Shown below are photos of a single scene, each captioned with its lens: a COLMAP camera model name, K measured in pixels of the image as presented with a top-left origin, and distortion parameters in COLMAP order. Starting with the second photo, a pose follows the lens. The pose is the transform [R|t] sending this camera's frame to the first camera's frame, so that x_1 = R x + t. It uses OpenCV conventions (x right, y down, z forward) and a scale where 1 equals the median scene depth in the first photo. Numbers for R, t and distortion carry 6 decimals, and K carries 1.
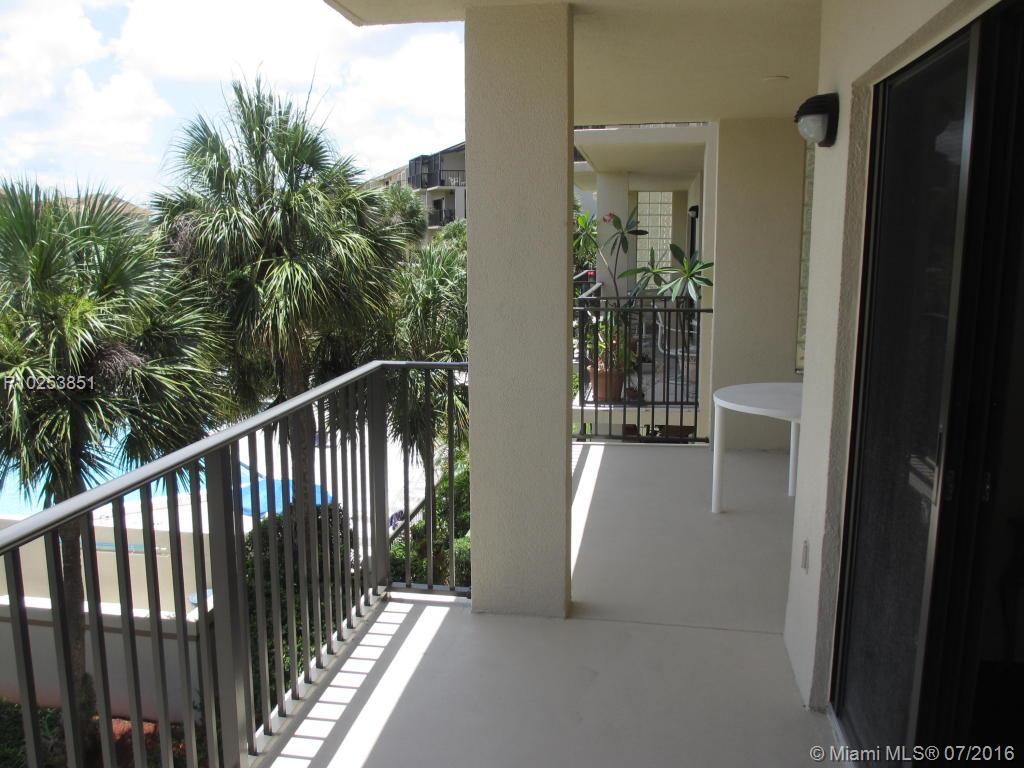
lens RADIAL K [[855.5, 0, 510.3], [0, 855.5, 382.6], [0, 0, 1]] dist [-0.063756, 0.036354]
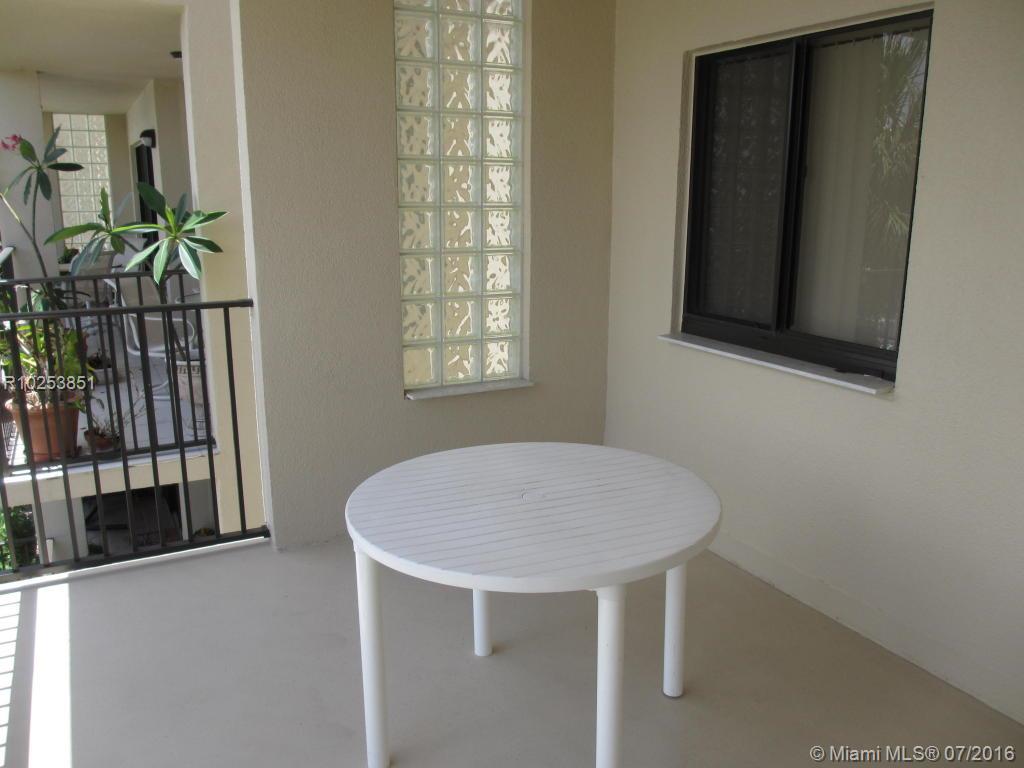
lens RADIAL K [[855.5, 0, 506.1], [0, 855.5, 385.0], [0, 0, 1]] dist [-0.063756, 0.036354]
pose [[0.805919, -0.126792, 0.578290, 0.037928], [0.089038, 0.991645, 0.093335, -0.053540], [-0.585293, -0.023730, 0.810475, 0.362902]]
